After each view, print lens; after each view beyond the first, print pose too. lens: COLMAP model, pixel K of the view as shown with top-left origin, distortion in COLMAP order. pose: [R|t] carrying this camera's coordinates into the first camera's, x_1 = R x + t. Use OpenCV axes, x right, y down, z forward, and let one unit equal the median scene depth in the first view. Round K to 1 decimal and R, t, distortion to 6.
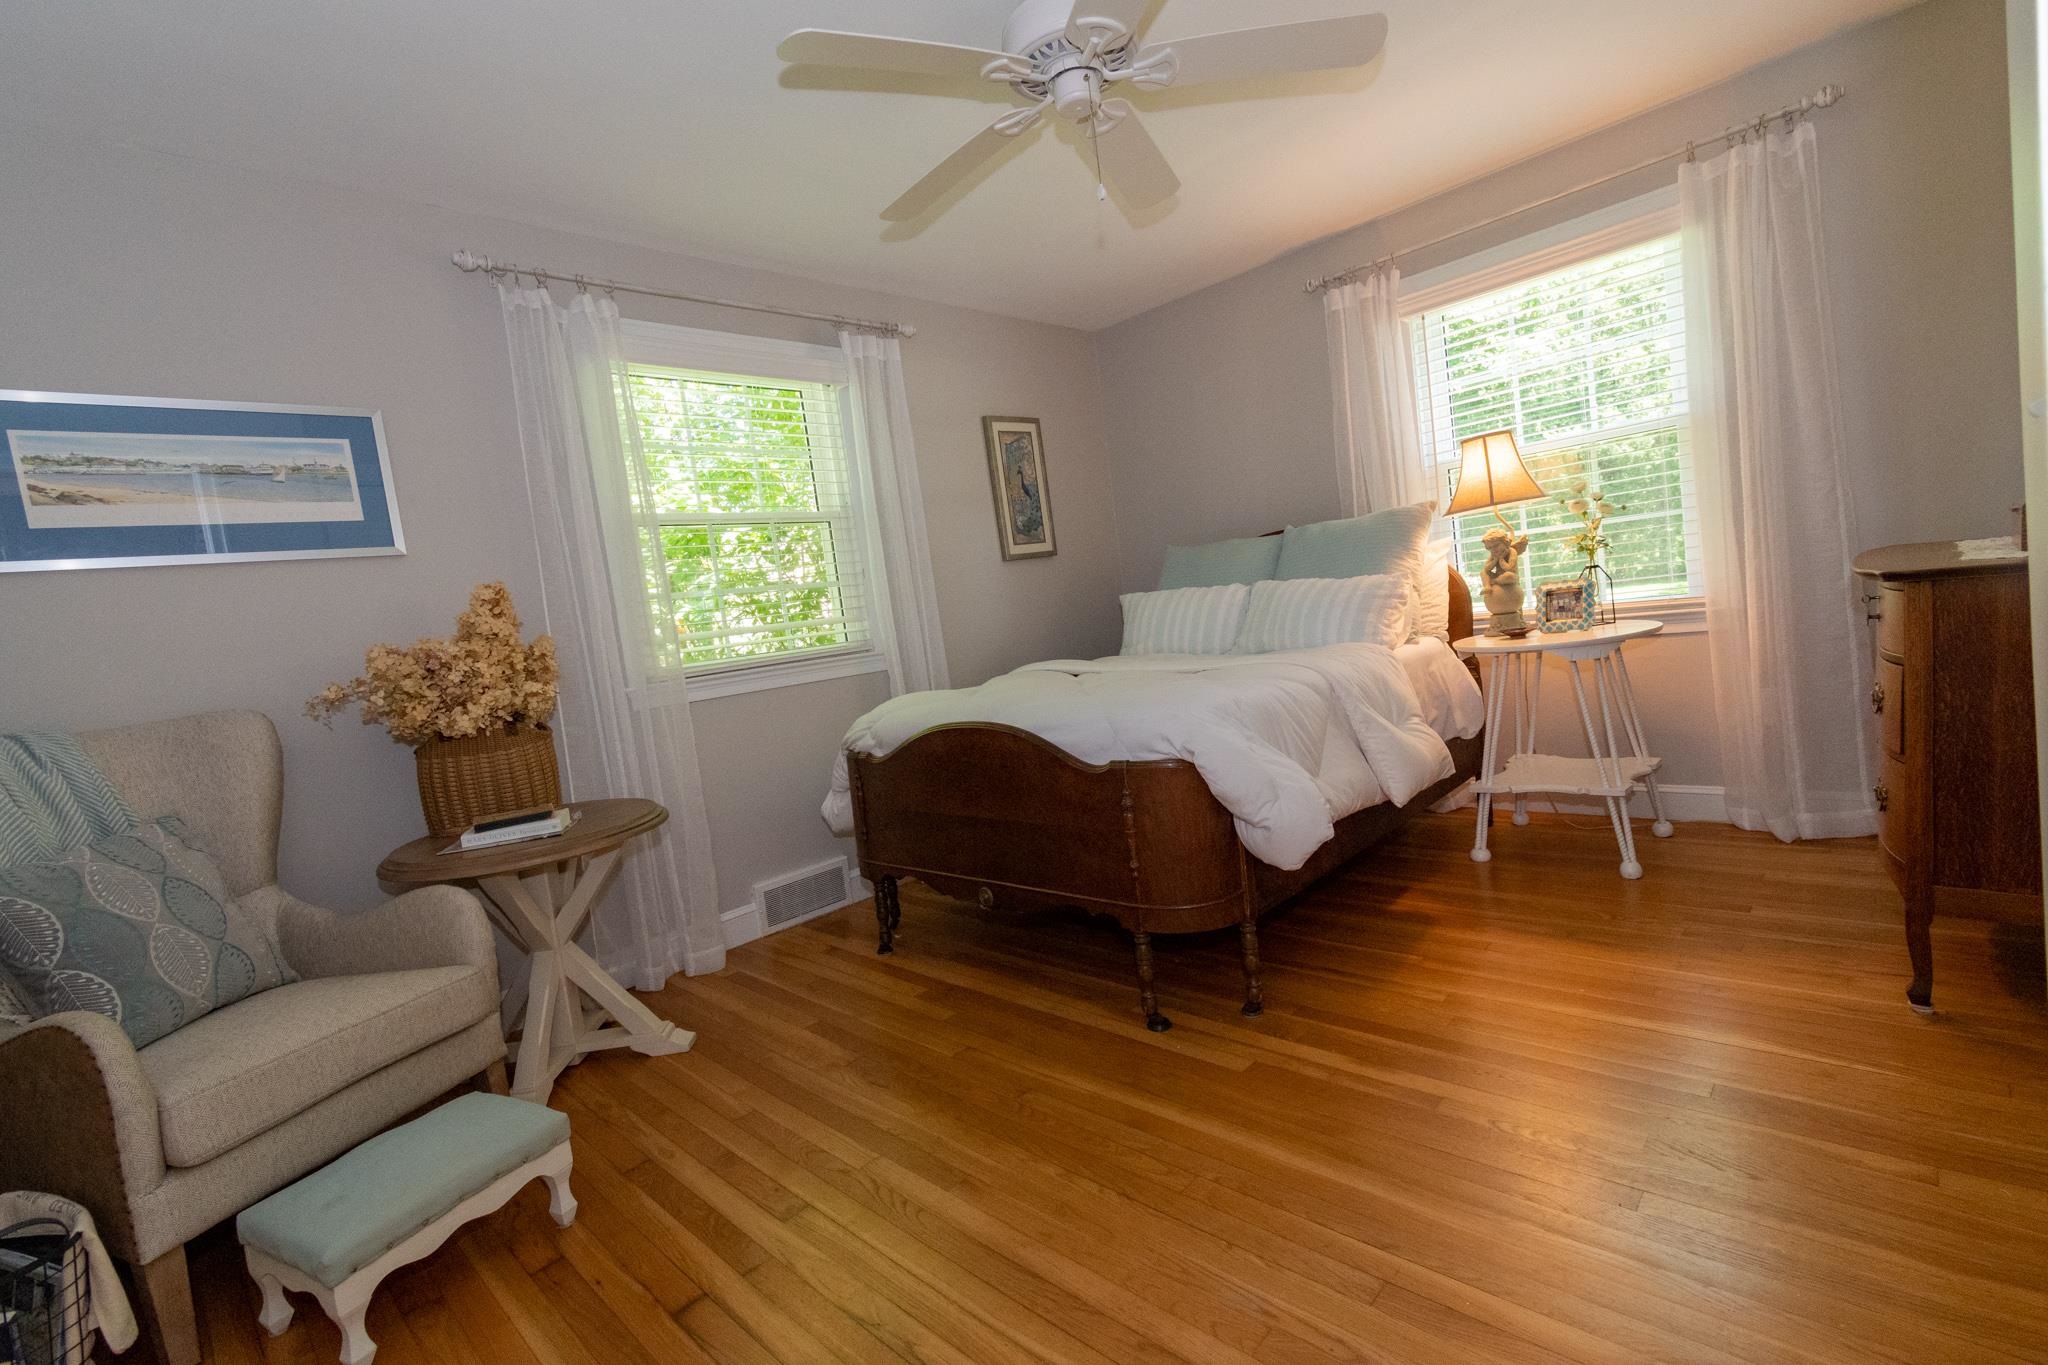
lens RADIAL K [[913.1, 0, 1031.6], [0, 913.1, 687.2], [0, 0, 1]] dist [0.003074, 0.000393]
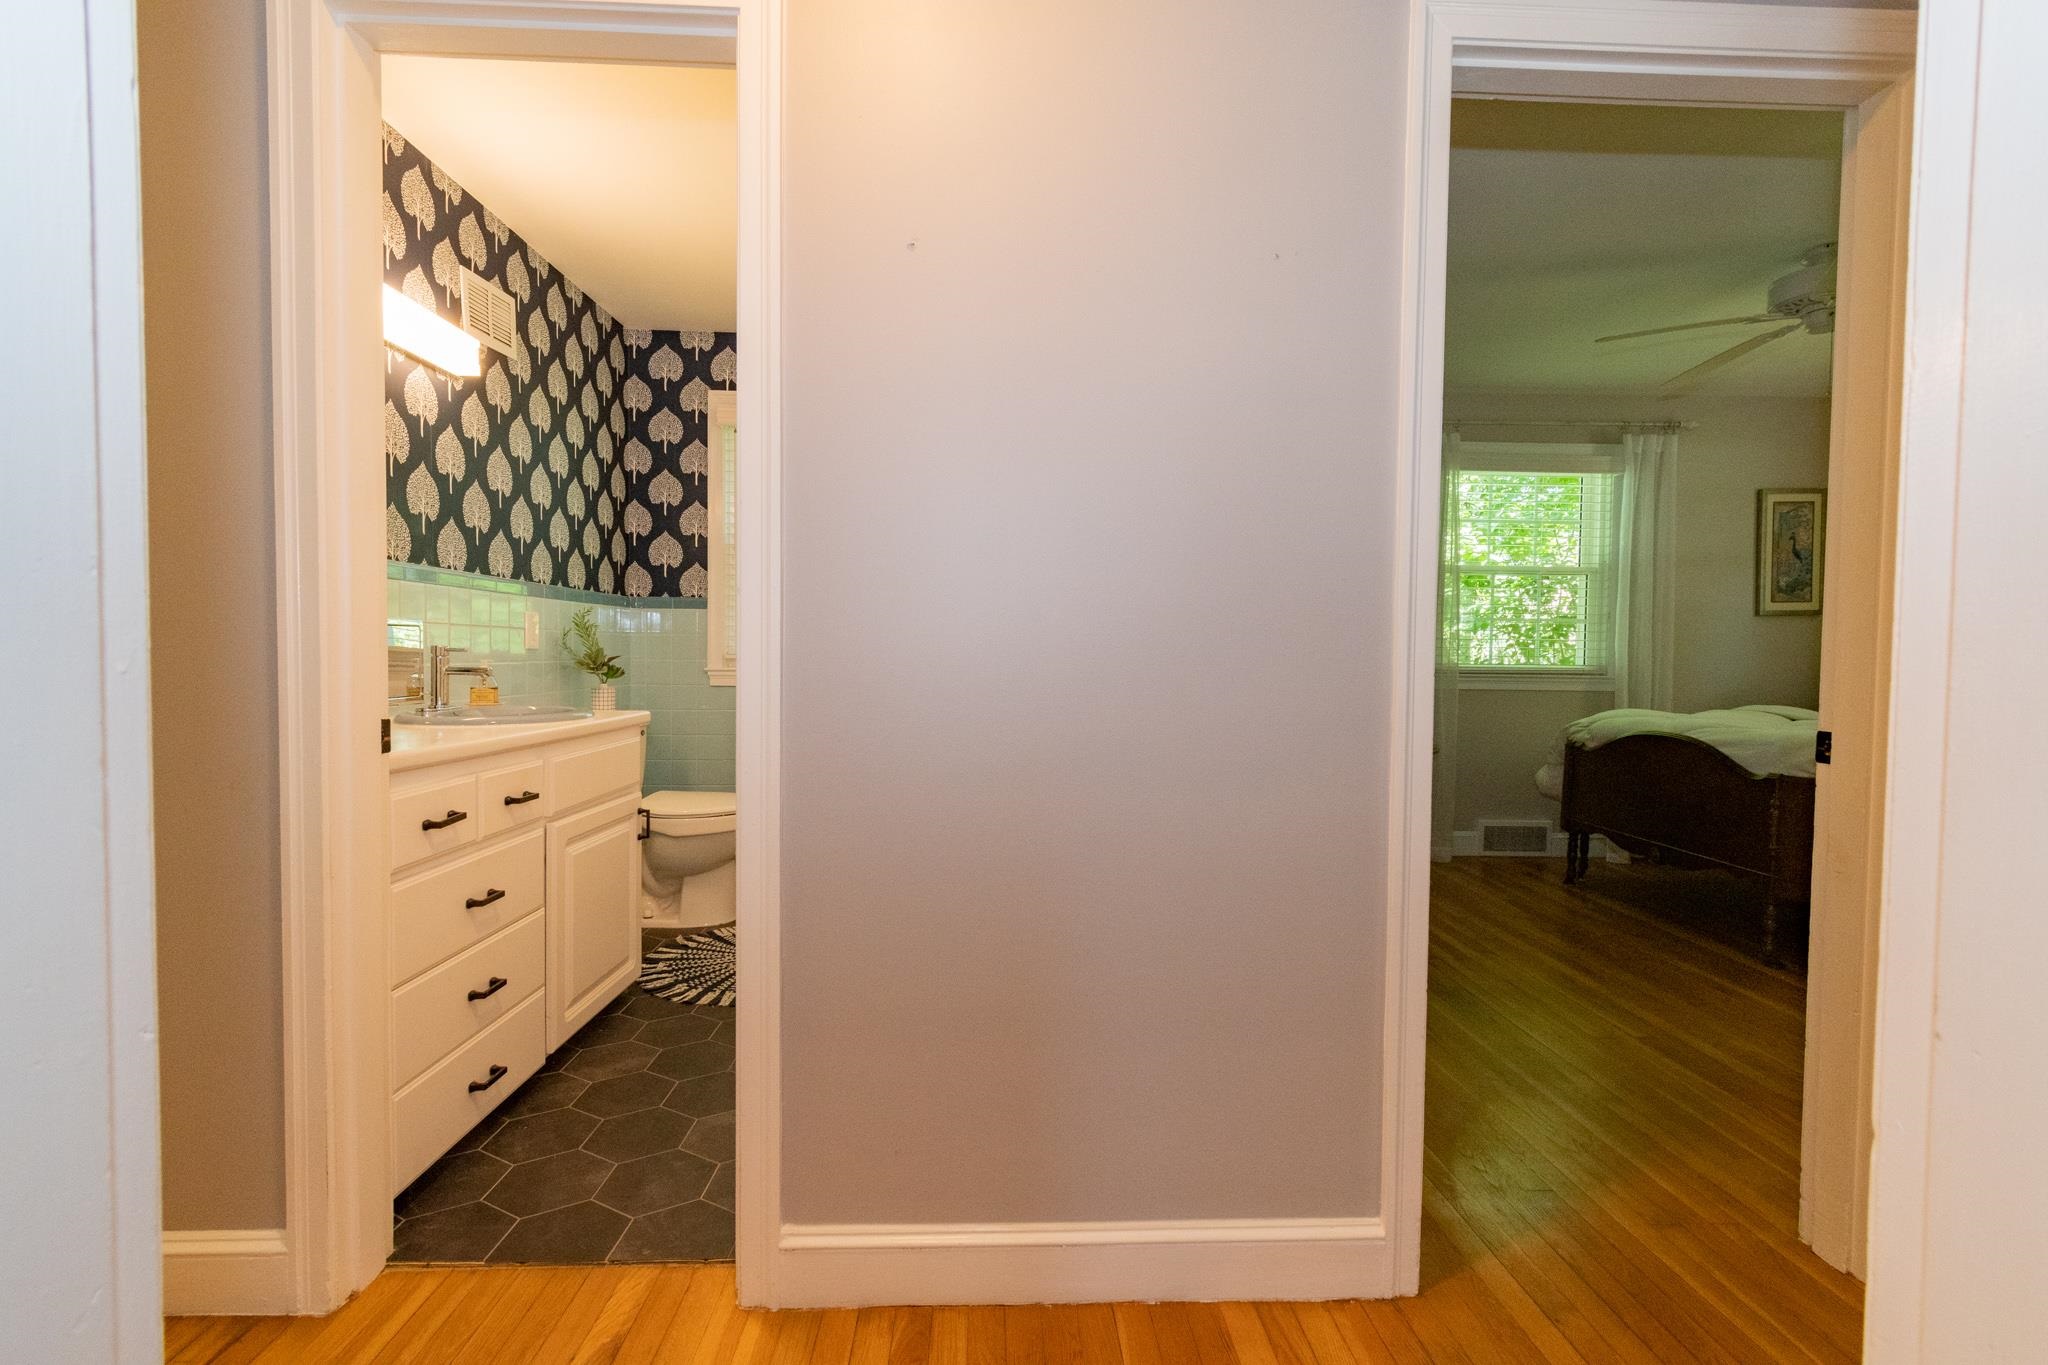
lens RADIAL K [[913.1, 0, 1031.6], [0, 913.1, 687.2], [0, 0, 1]] dist [0.003074, 0.000393]
pose [[0.717074, 0.160646, -0.678231, 0.132055], [-0.160910, 0.984945, 0.063169, 0.027612], [0.678168, 0.063837, 0.732129, -0.530877]]
